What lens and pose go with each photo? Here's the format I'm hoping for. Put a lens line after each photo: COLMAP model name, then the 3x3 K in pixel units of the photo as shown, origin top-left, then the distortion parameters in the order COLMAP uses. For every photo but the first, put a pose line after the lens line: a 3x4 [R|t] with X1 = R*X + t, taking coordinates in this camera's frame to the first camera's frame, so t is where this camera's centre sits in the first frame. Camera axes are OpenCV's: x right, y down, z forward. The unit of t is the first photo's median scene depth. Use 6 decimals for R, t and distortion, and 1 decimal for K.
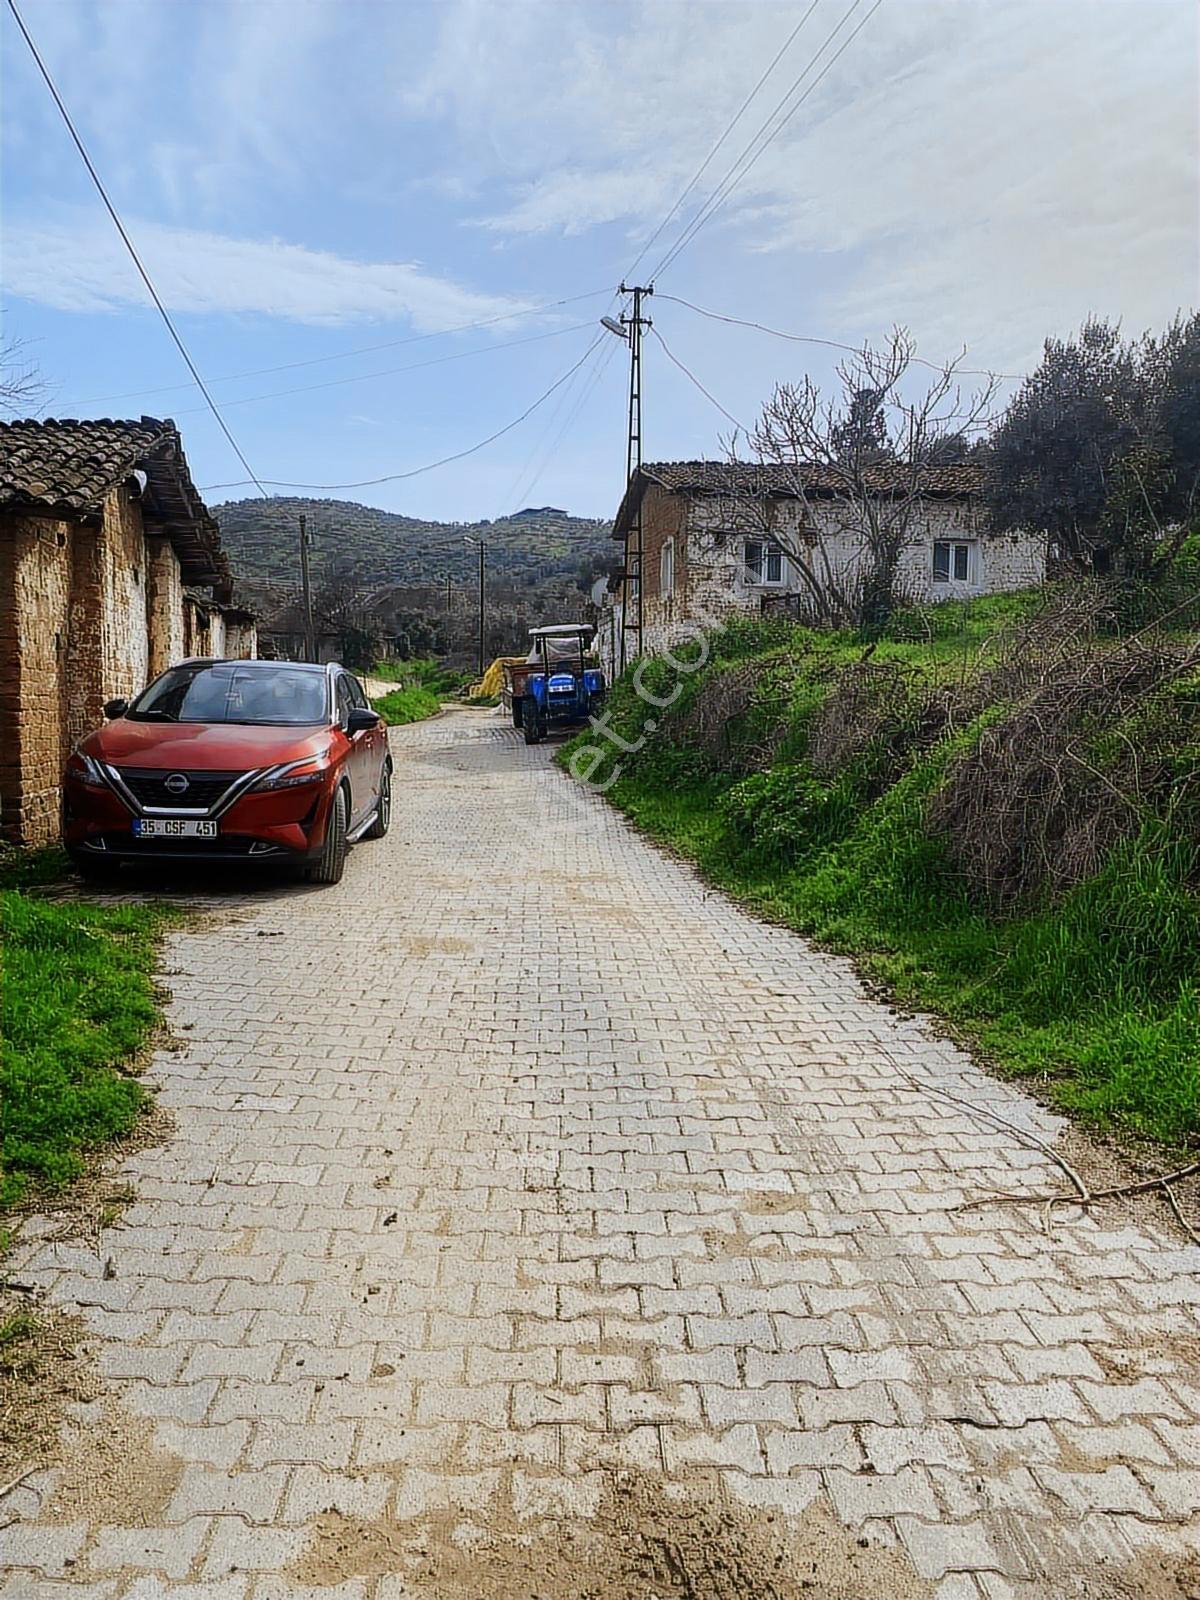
lens RADIAL K [[1214.4, 0, 600.0], [0, 1214.4, 800.0], [0, 0, 1]] dist [0.003857, -0.000071]
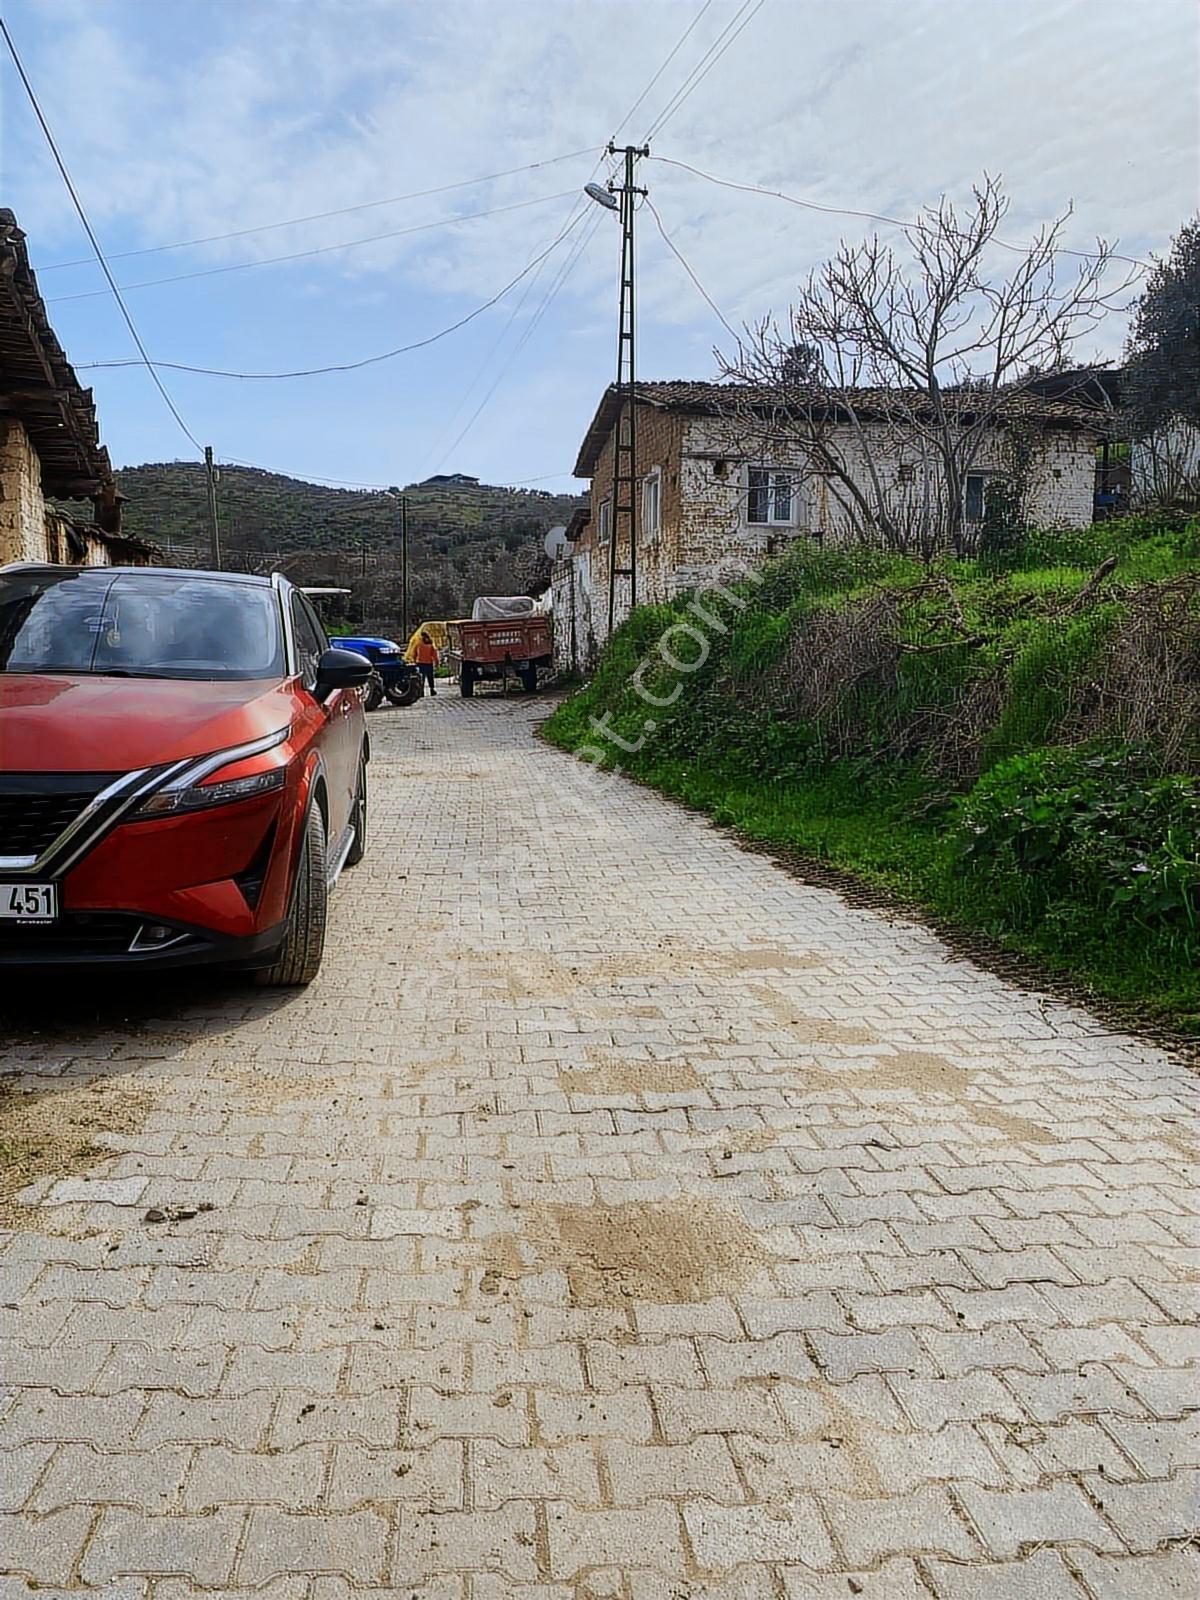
lens RADIAL K [[1171.2, 0, 559.5], [0, 1171.2, 798.5], [0, 0, 1]] dist [-0.003943, -0.007099]
pose [[0.998601, -0.007174, 0.052380, -0.059324], [0.005927, 0.999696, 0.023932, -0.009532], [-0.052536, -0.023588, 0.998340, 0.219538]]
